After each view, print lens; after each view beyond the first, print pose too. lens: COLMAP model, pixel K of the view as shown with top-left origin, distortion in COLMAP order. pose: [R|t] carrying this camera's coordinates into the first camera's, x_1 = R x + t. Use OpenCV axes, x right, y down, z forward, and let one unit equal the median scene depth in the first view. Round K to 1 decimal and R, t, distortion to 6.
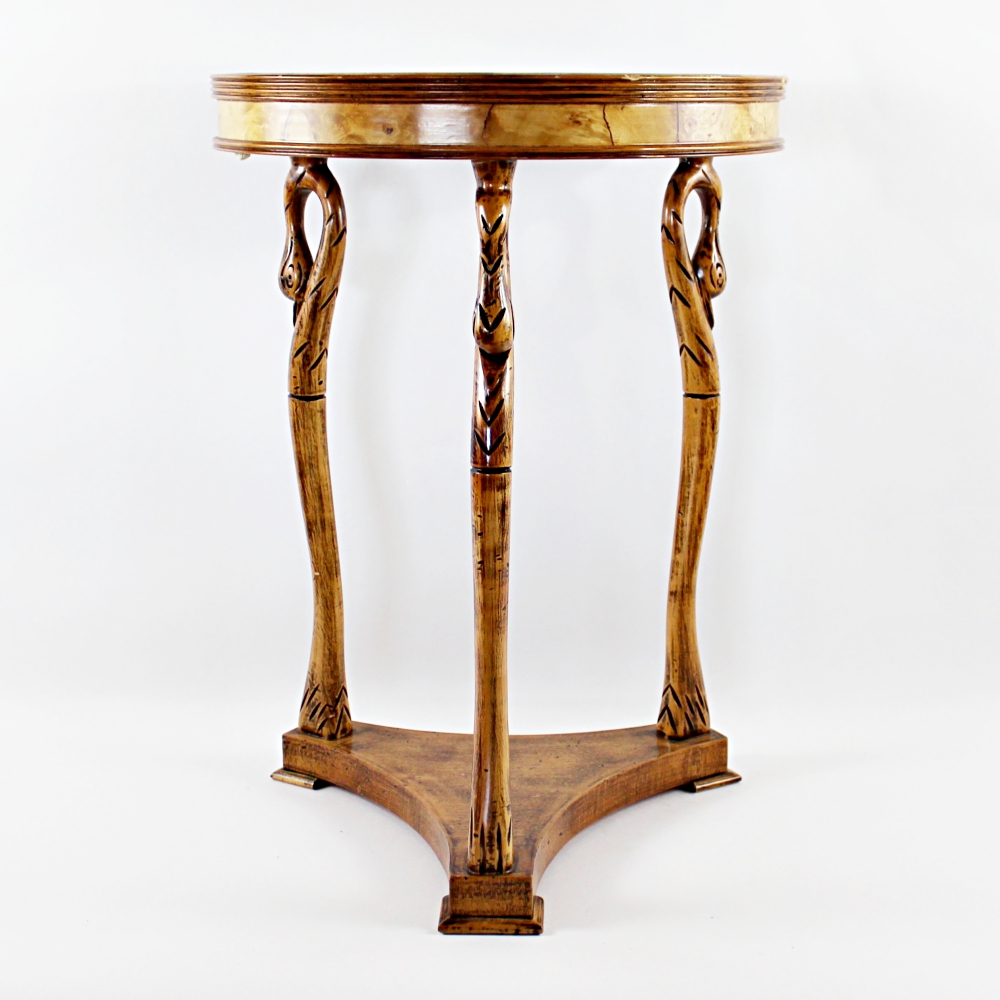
lens RADIAL K [[1892.7, 0, 504.2], [0, 1892.7, 499.1], [0, 0, 1]] dist [-0.143030, 0.000000]
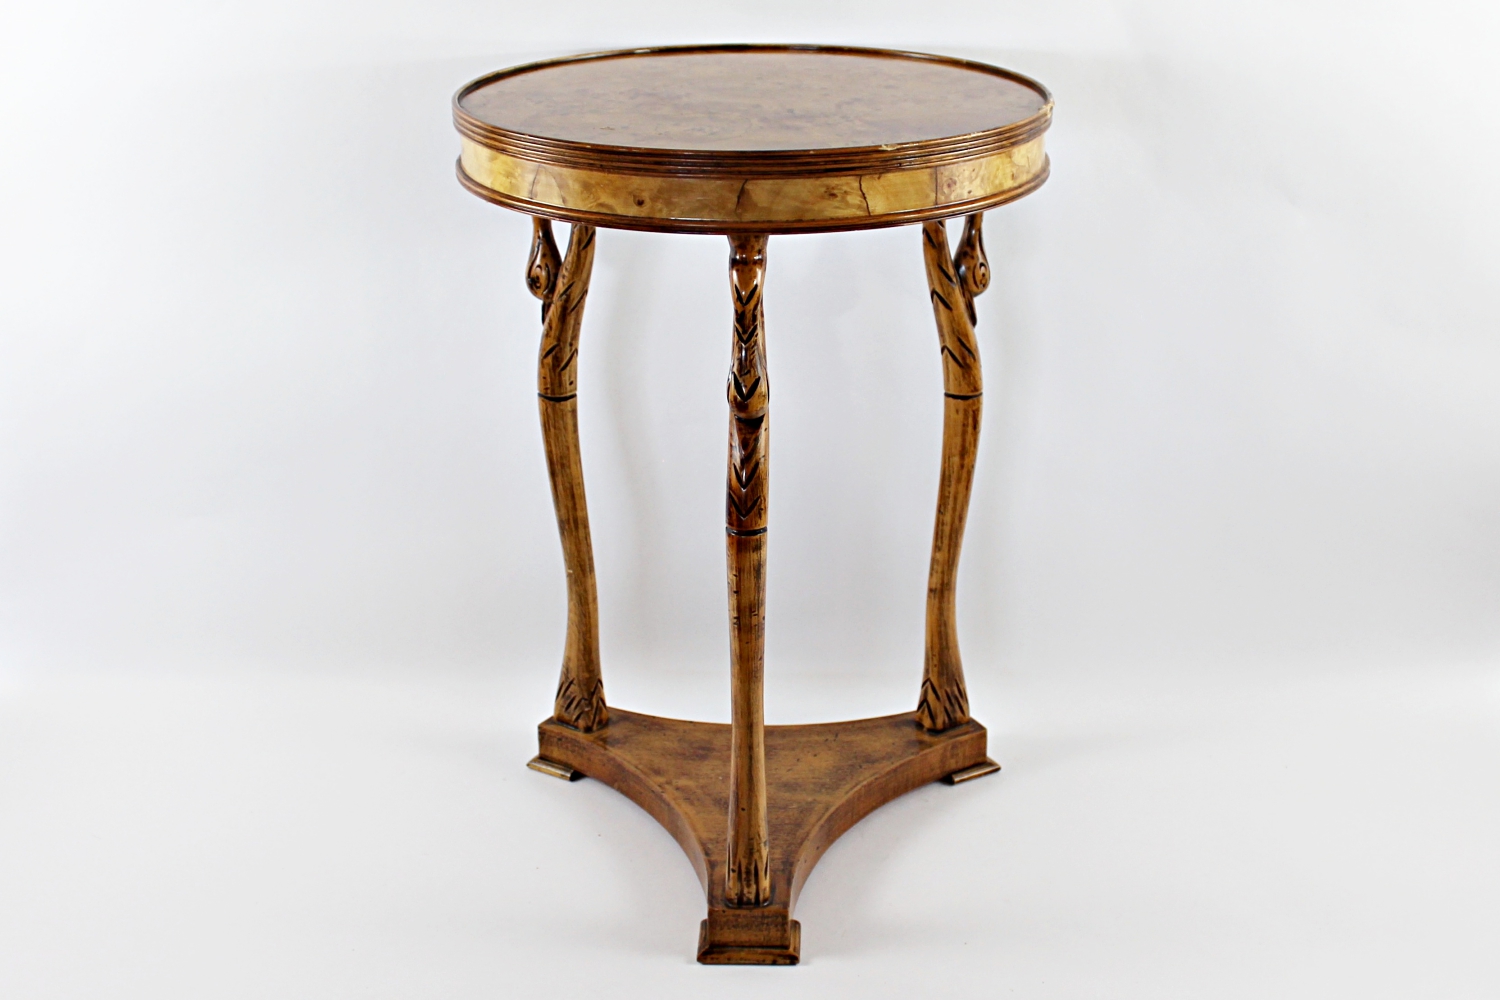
lens RADIAL K [[2100.1, 0, 744.9], [0, 2100.1, 503.4], [0, 0, 1]] dist [-0.133850, 0.000000]
pose [[0.999943, -0.003759, -0.009983, 0.002752], [0.005147, 0.989736, 0.142815, -0.155108], [0.009344, -0.142858, 0.989699, -0.076730]]
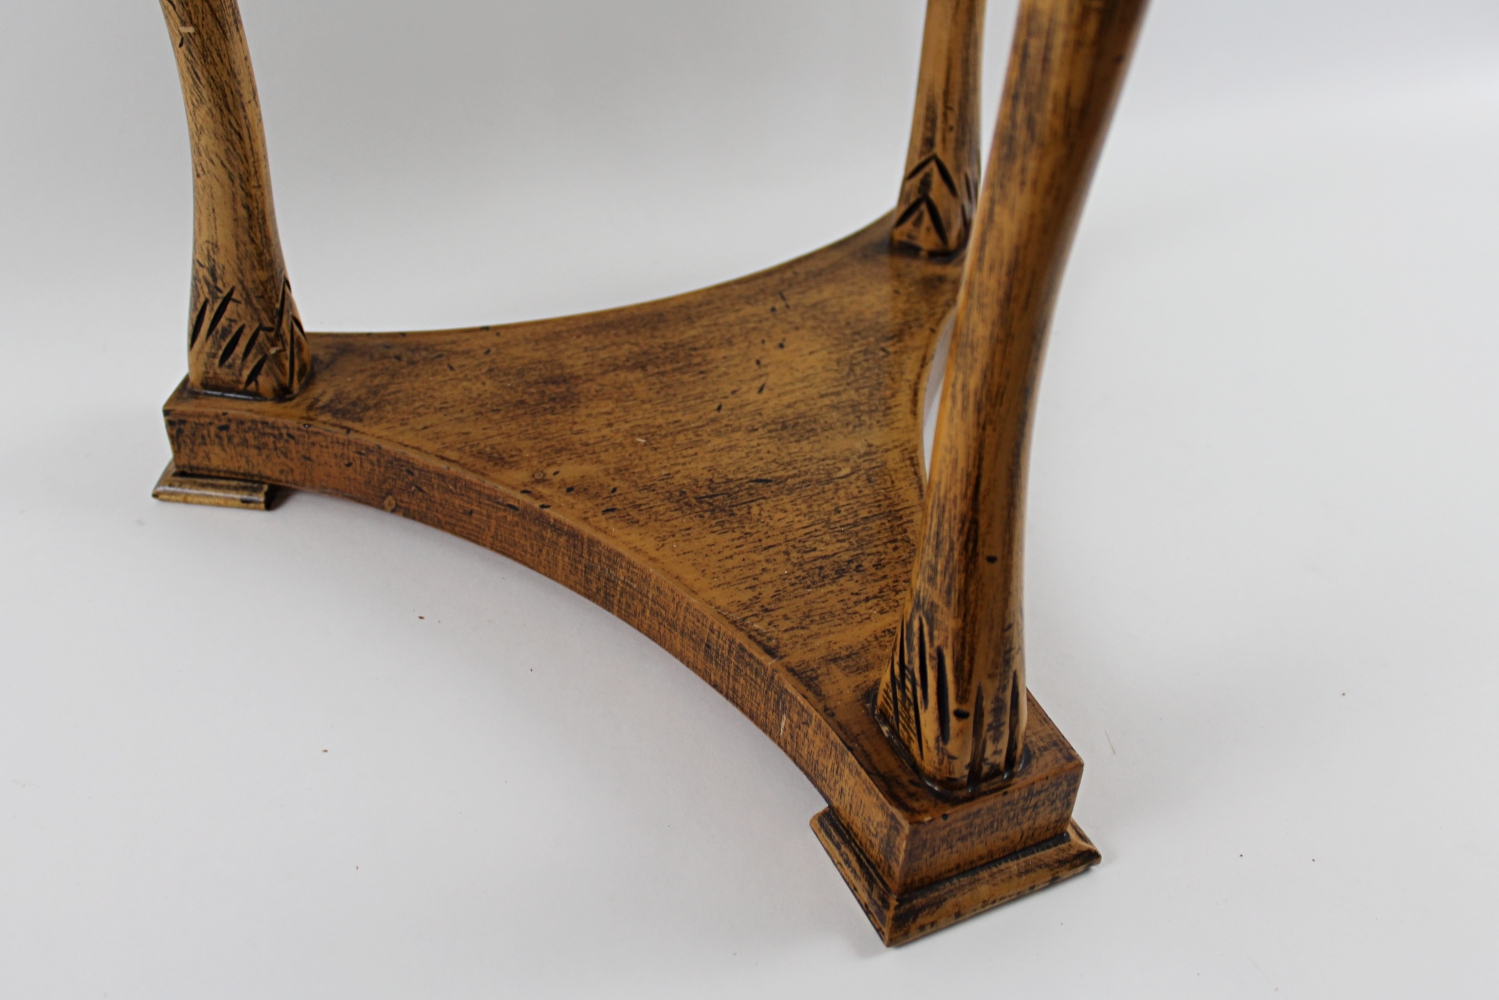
lens RADIAL K [[1474.8, 0, 747.2], [0, 1474.8, 491.6], [0, 0, 1]] dist [-0.129943, 0.000000]
pose [[0.894453, -0.246157, 0.373310, -0.133068], [0.068593, 0.900493, 0.429428, 0.006772], [-0.441869, -0.358496, 0.822333, 0.687722]]
